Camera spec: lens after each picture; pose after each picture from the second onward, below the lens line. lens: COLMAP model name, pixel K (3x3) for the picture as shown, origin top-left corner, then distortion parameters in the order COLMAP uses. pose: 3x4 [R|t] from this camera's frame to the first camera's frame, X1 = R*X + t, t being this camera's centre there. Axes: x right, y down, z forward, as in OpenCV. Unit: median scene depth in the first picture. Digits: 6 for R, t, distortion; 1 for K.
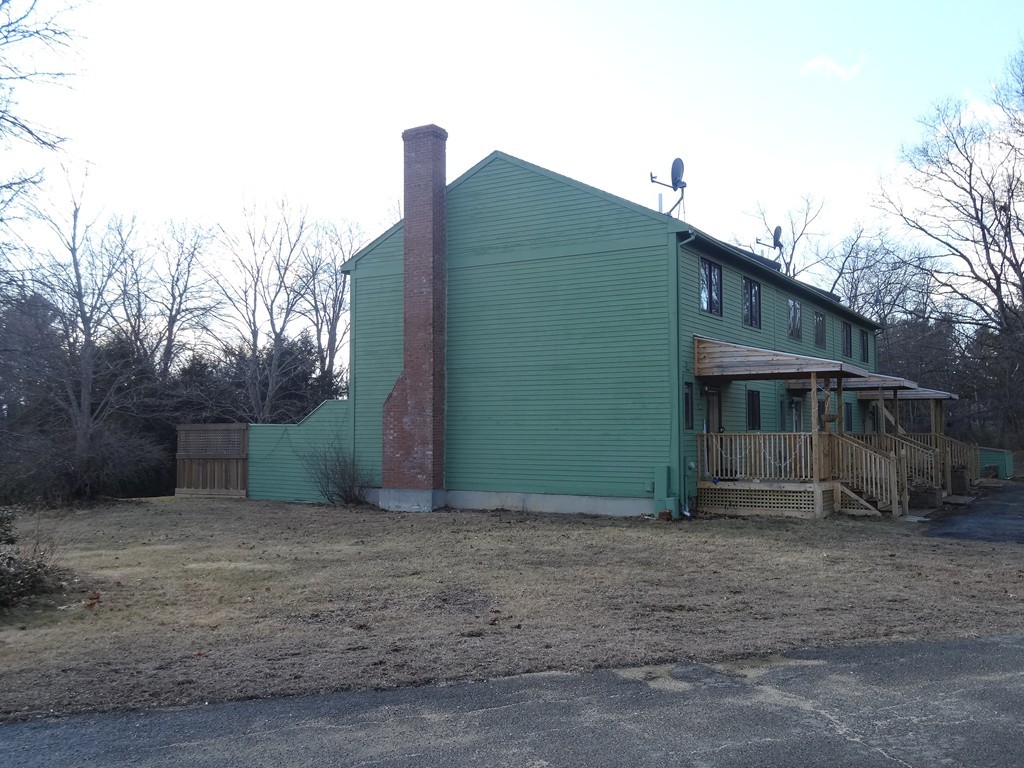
lens RADIAL K [[1142.8, 0, 512.0], [0, 1142.8, 384.0], [0, 0, 1]] dist [-0.116577, 0.096655]
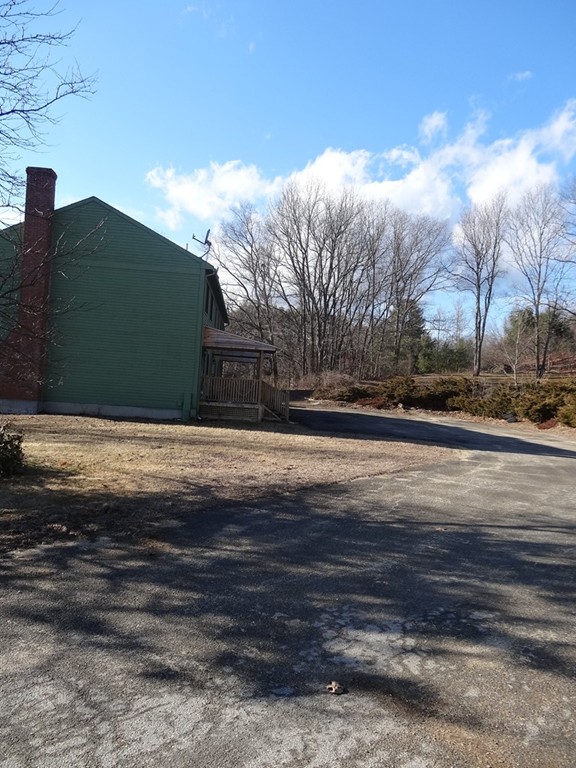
lens RADIAL K [[857.1, 0, 288.0], [0, 857.1, 384.0], [0, 0, 1]] dist [-0.116577, 0.096655]
pose [[0.658653, 0.042008, 0.751273, -0.775031], [-0.099304, 0.994560, 0.031450, -0.002356], [-0.745865, -0.095319, 0.659242, -0.042274]]
